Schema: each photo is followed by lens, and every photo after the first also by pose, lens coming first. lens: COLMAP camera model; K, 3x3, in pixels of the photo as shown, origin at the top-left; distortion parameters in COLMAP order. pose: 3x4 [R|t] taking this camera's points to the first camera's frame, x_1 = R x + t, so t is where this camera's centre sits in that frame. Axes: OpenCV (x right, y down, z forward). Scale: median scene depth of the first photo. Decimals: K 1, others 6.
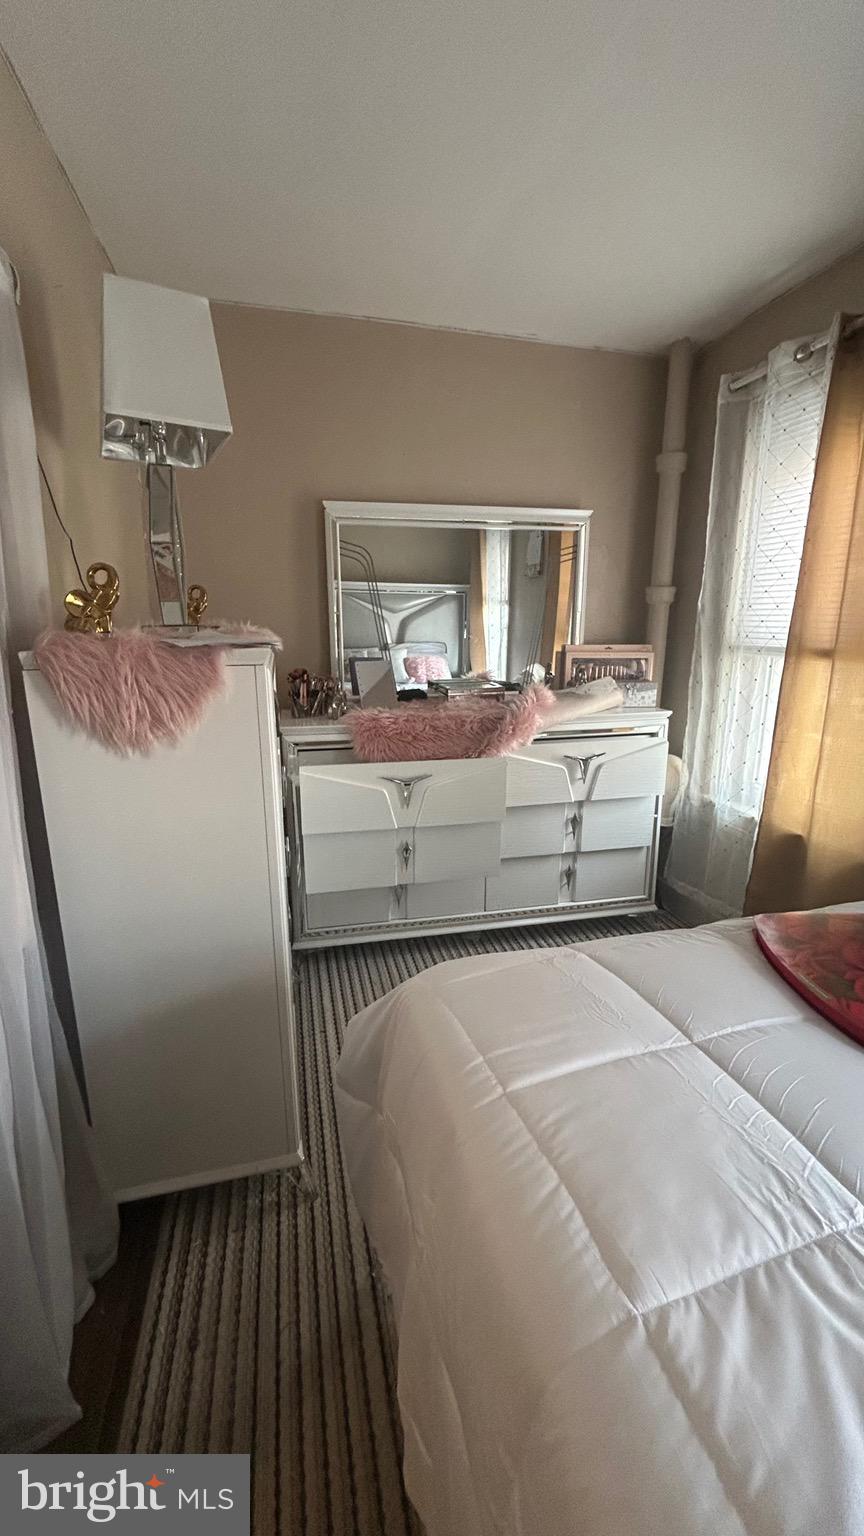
lens RADIAL K [[623.6, 0, 432.0], [0, 623.6, 768.0], [0, 0, 1]] dist [-0.001525, 0.000184]
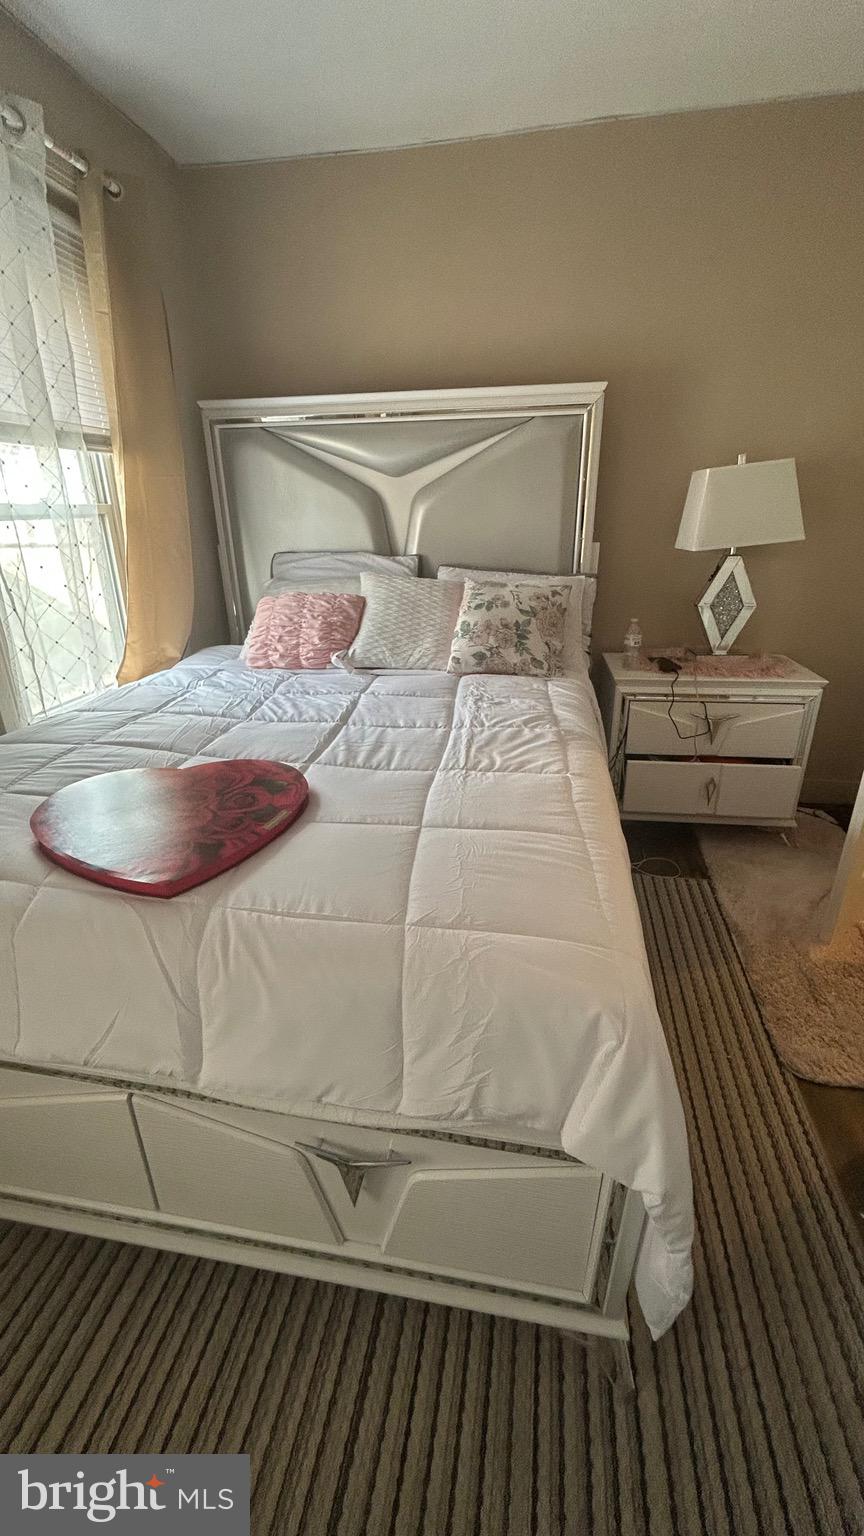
lens RADIAL K [[623.6, 0, 432.0], [0, 623.6, 768.0], [0, 0, 1]] dist [-0.001525, 0.000184]
pose [[-0.918862, -0.150759, 0.364642, -0.073976], [0.094860, 0.812626, 0.575013, -0.611475], [-0.383007, 0.562948, -0.732390, 2.914289]]
